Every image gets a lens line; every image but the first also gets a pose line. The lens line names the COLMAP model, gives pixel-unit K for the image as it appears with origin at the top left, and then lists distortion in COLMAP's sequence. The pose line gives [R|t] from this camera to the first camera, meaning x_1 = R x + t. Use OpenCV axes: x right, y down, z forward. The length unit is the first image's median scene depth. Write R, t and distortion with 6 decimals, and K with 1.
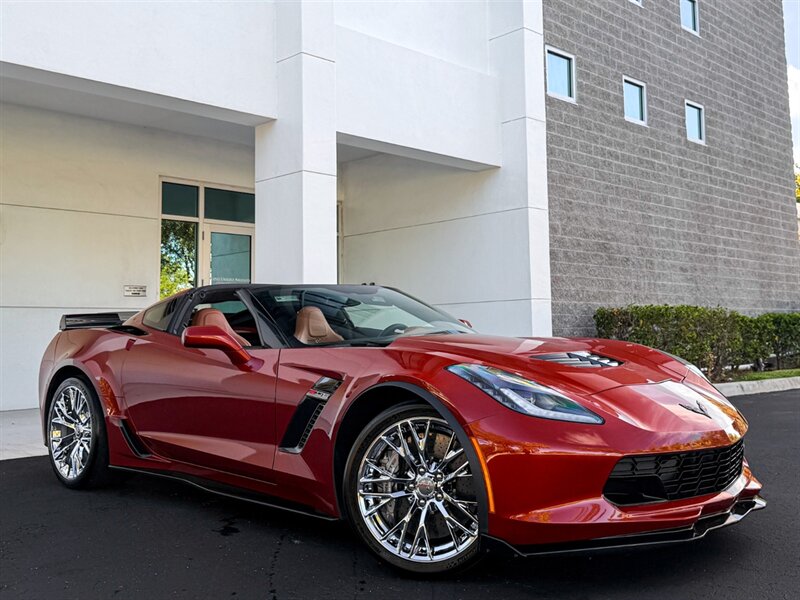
lens RADIAL K [[870.9, 0, 429.8], [0, 870.9, 238.4], [0, 0, 1]] dist [0.193713, -0.467583]
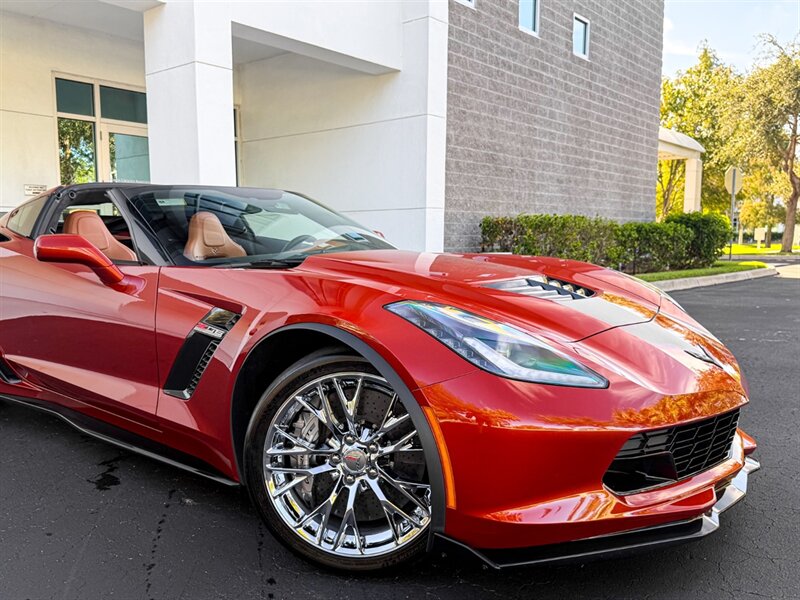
lens RADIAL K [[713.6, 0, 355.4], [0, 713.6, 329.2], [0, 0, 1]] dist [0.146927, -0.310445]
pose [[0.998446, 0.009248, 0.054961, -0.024638], [-0.022035, 0.971294, 0.236860, 0.018292], [-0.051193, -0.237703, 0.969988, 0.277064]]
